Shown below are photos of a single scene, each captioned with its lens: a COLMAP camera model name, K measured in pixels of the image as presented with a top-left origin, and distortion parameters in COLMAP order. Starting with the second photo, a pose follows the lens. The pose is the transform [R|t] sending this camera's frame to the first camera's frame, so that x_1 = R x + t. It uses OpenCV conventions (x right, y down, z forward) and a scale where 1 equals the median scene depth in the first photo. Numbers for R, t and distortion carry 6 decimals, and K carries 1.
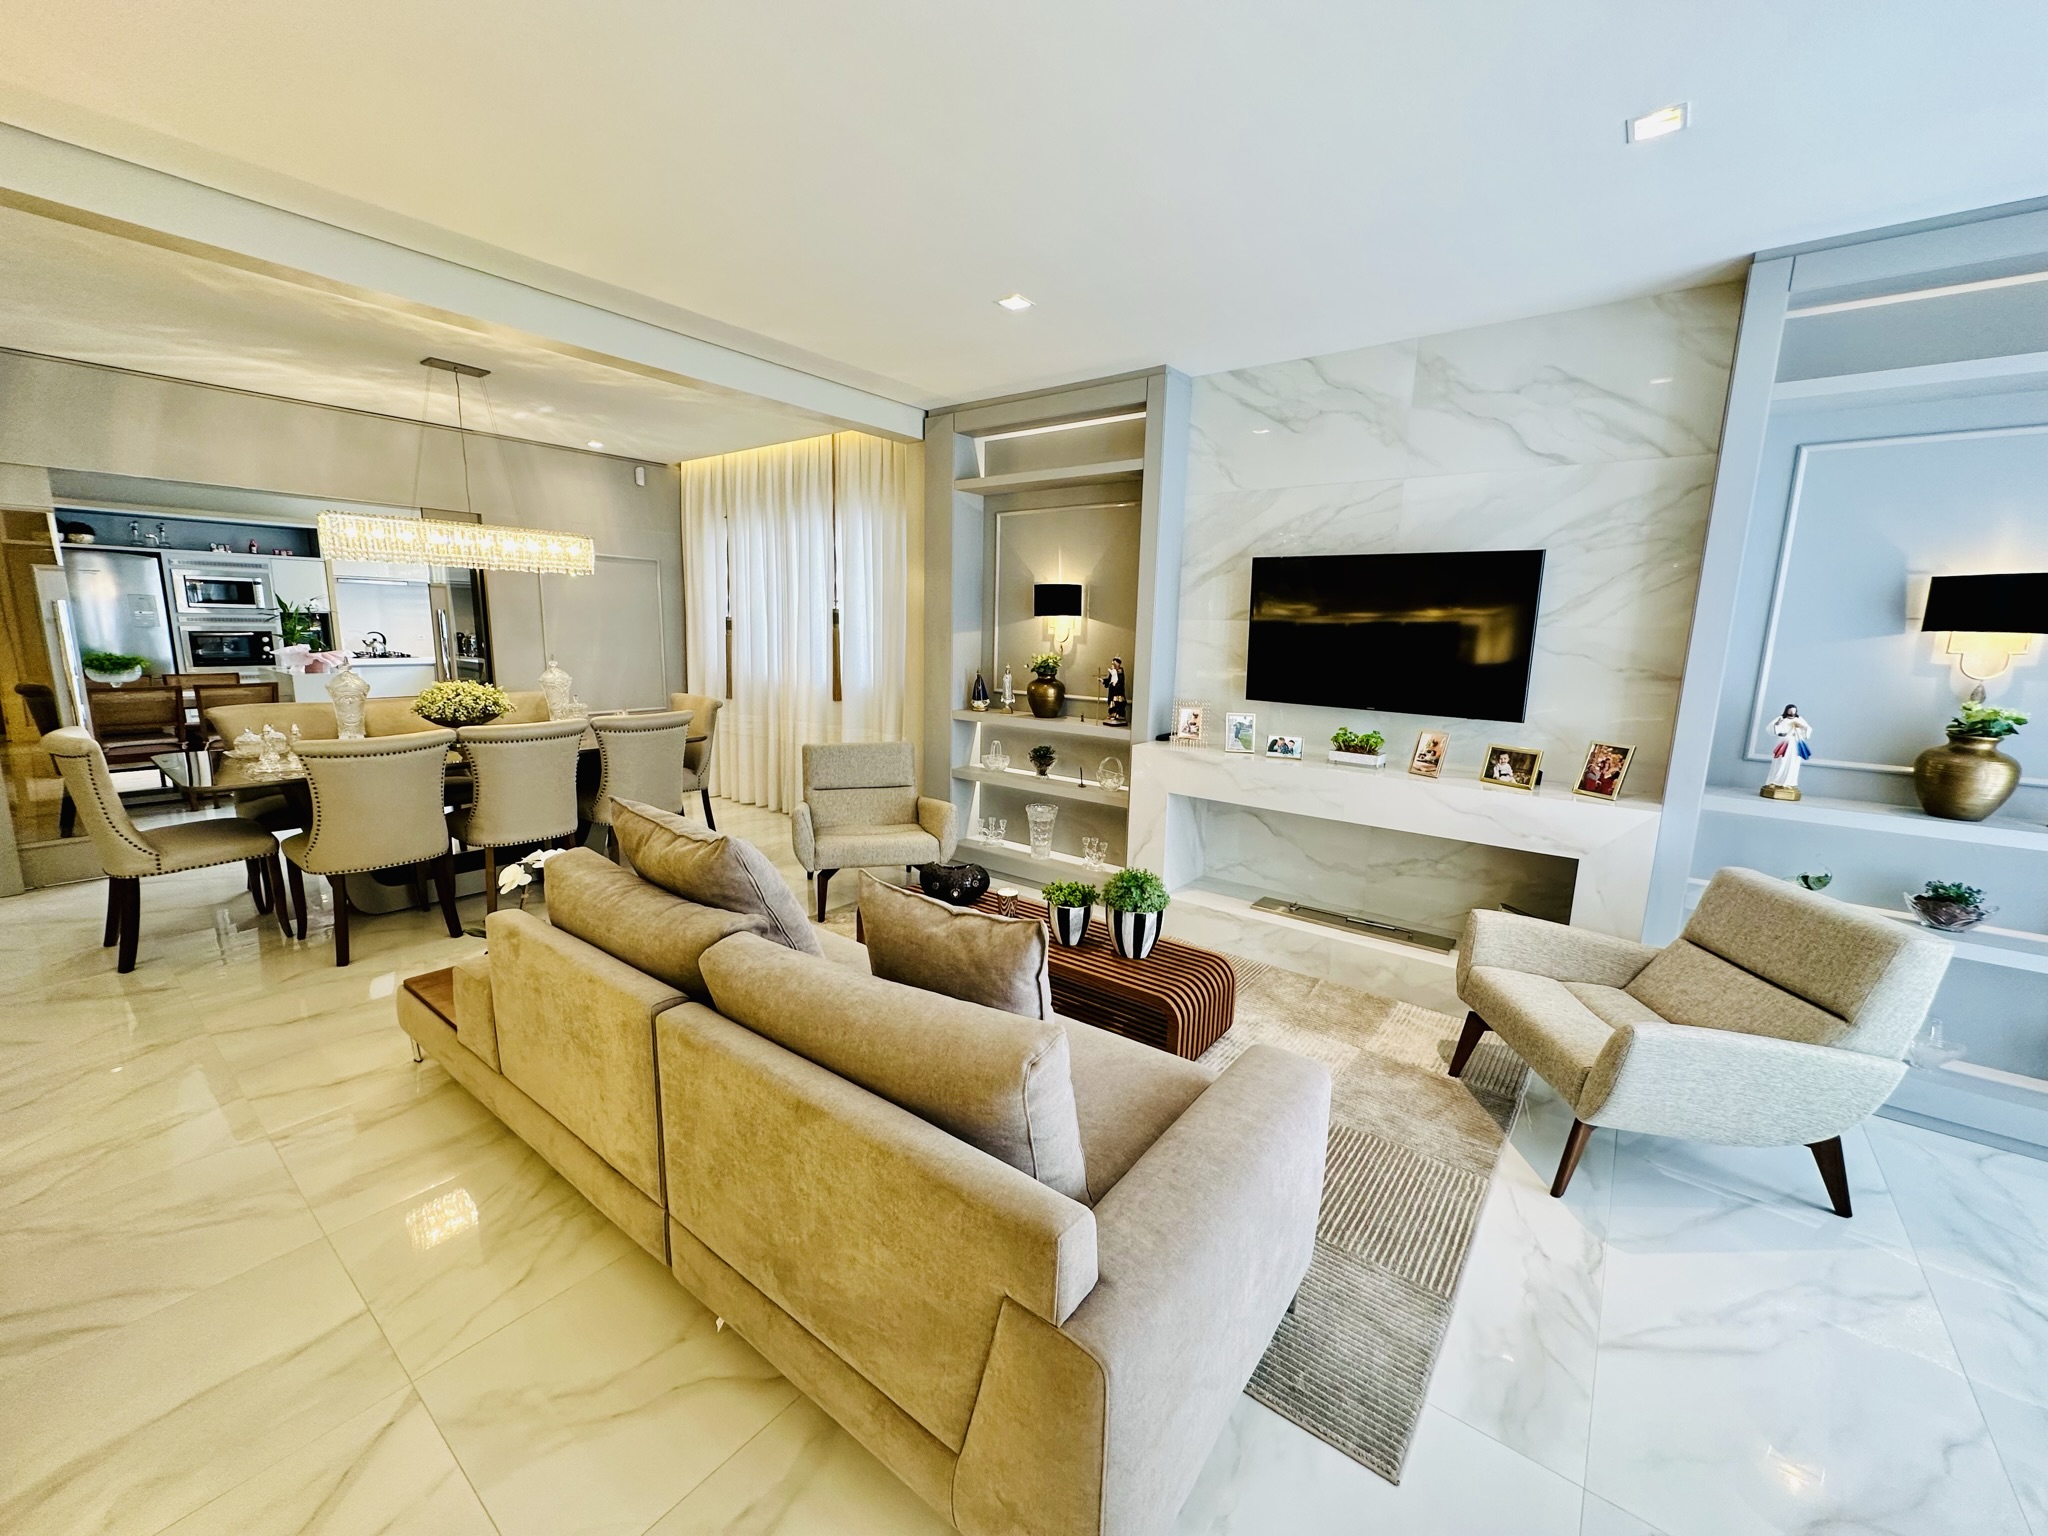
lens RADIAL K [[814.6, 0, 1029.1], [0, 814.6, 765.1], [0, 0, 1]] dist [-0.000527, -0.000197]
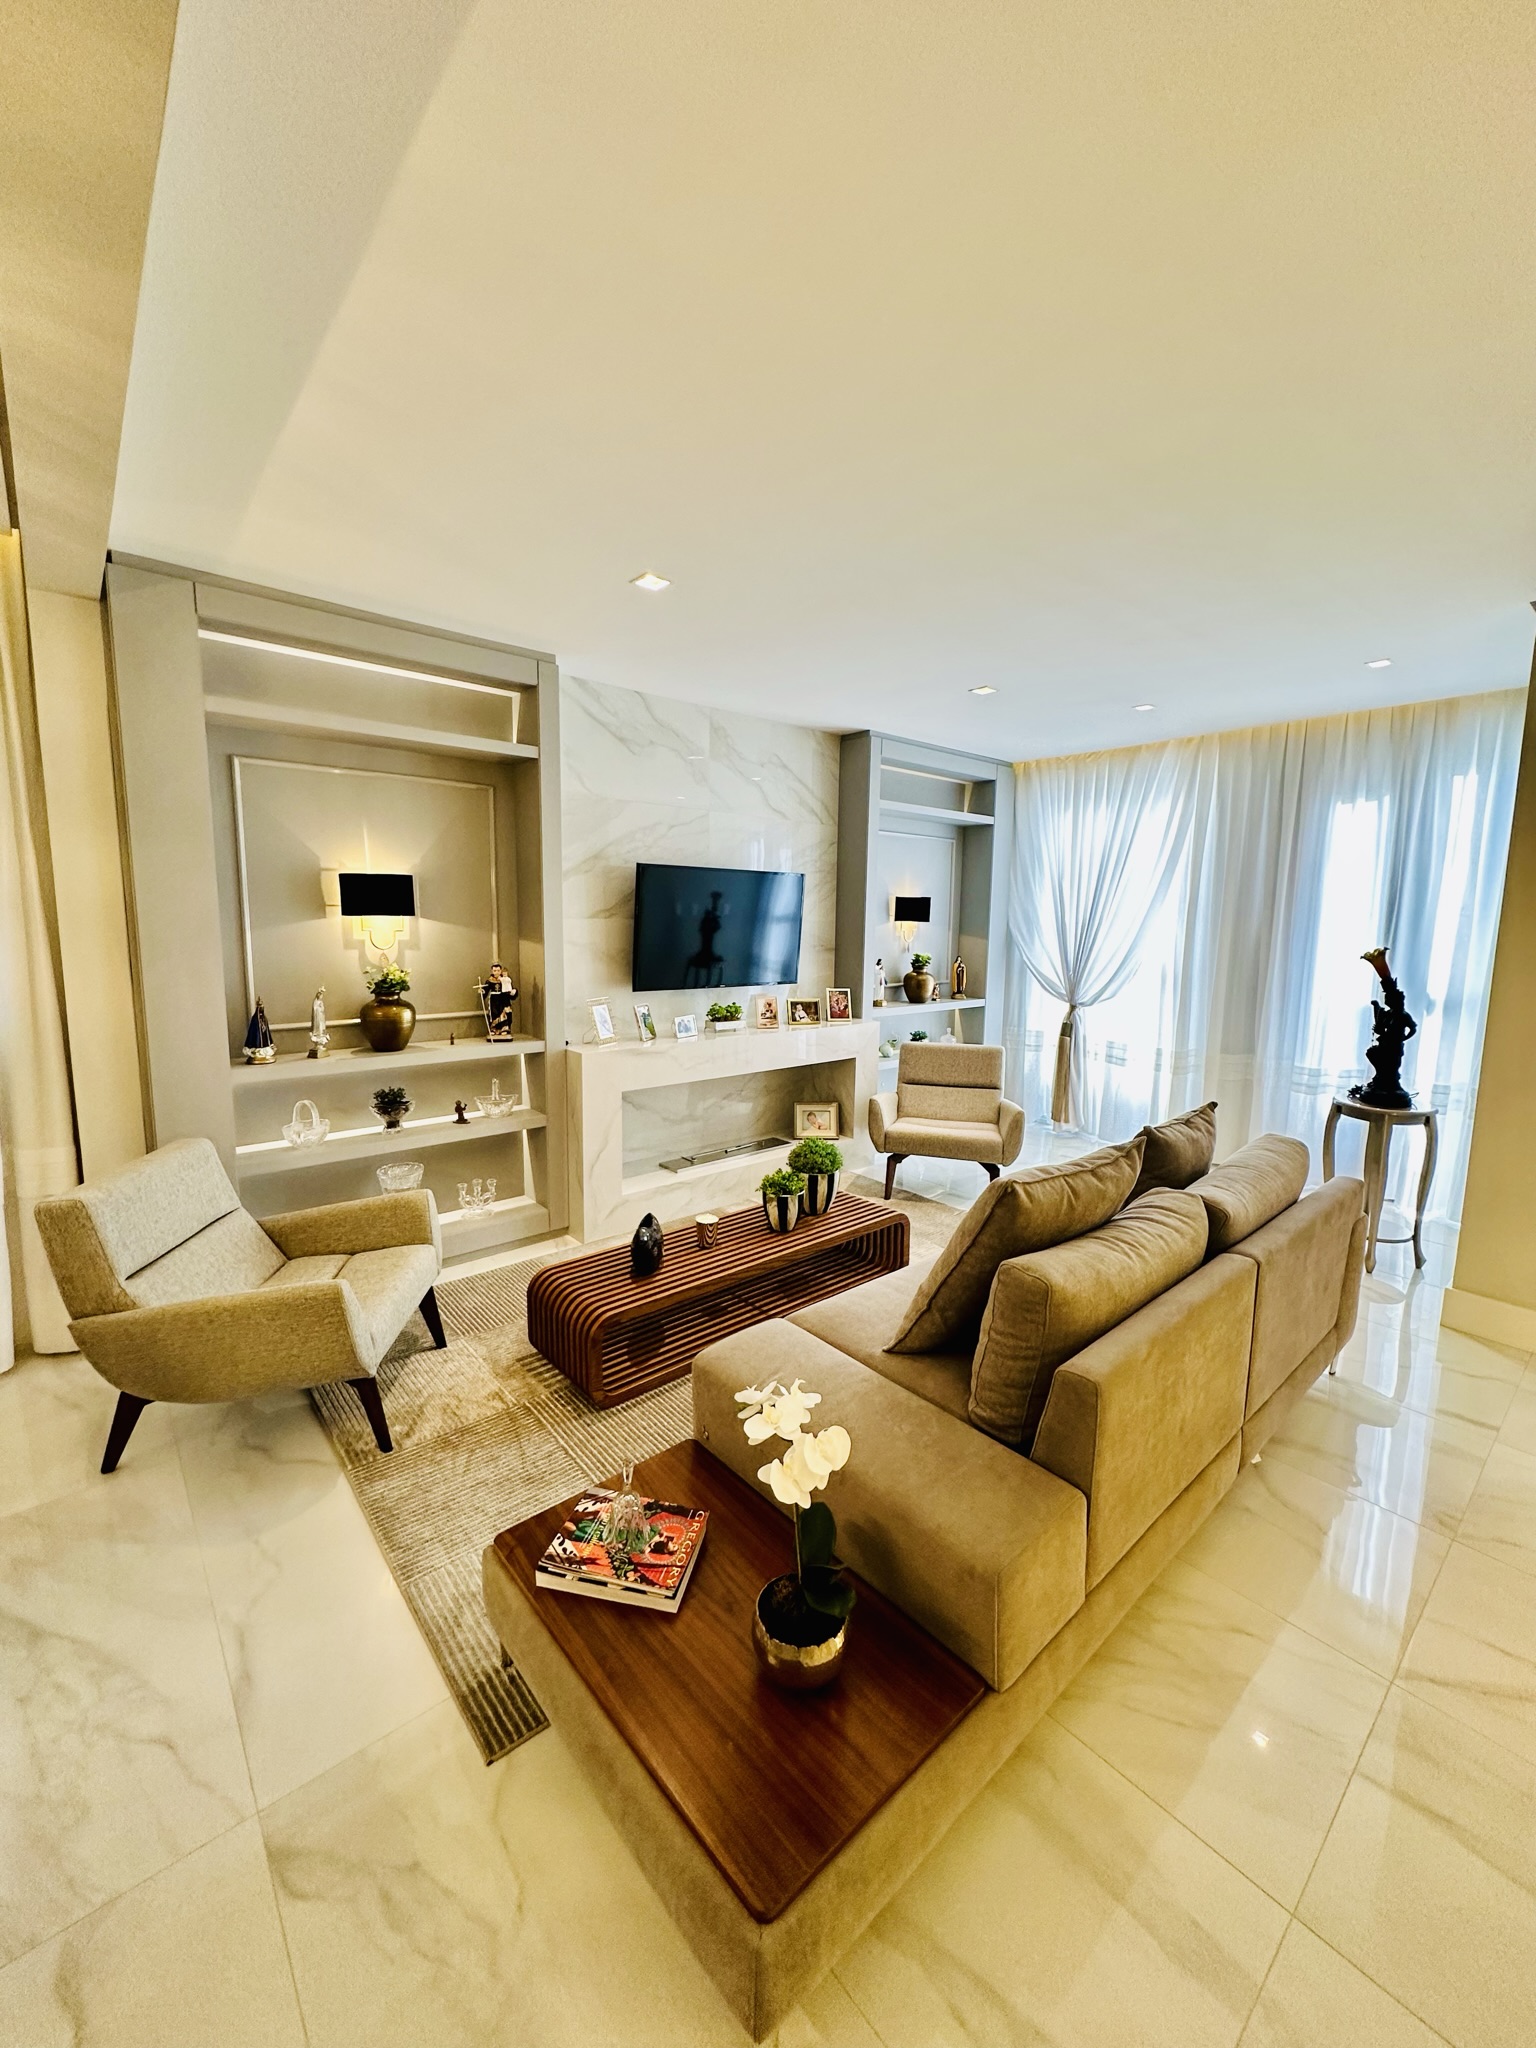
lens RADIAL K [[814.6, 0, 768.6], [0, 814.6, 1021.3], [0, 0, 1]] dist [-0.000527, -0.000197]
pose [[0.204455, -0.139019, 0.968954, -0.766434], [0.165566, 0.980513, 0.105742, -0.129287], [-0.964772, 0.138807, 0.223488, 0.602863]]
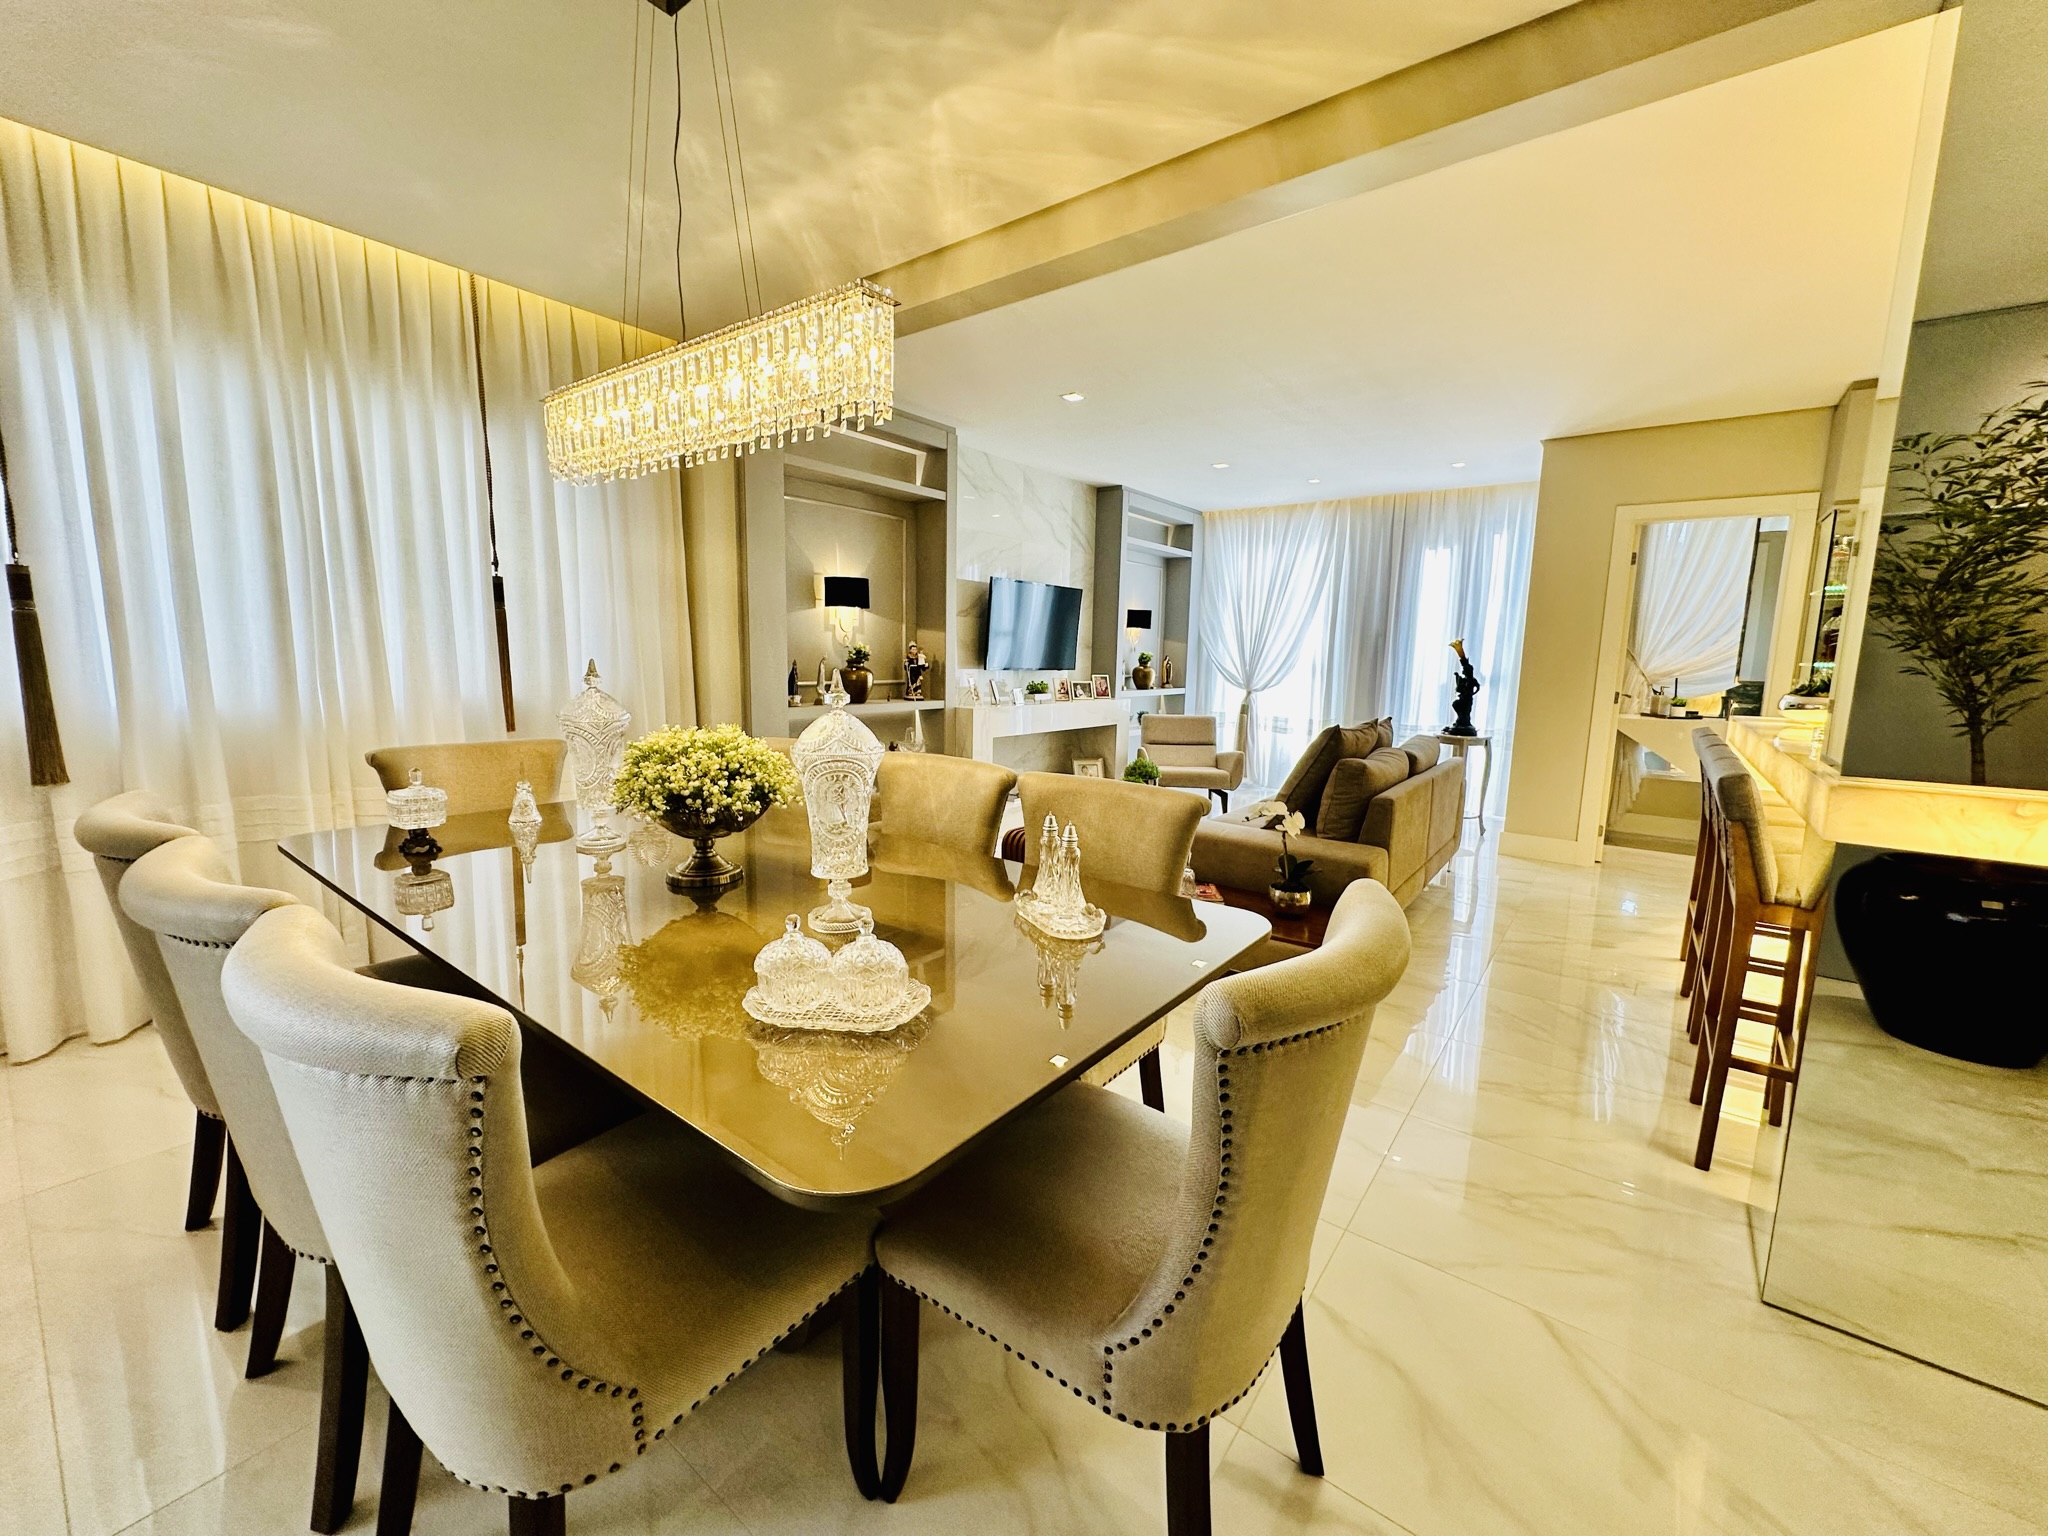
lens RADIAL K [[814.6, 0, 1023.6], [0, 814.6, 765.8], [0, 0, 1]] dist [-0.000527, -0.000197]
pose [[0.000710, -0.155292, 0.987868, -1.268538], [0.159224, 0.975284, 0.153199, -0.129456], [-0.987242, 0.157183, 0.025418, 0.939672]]
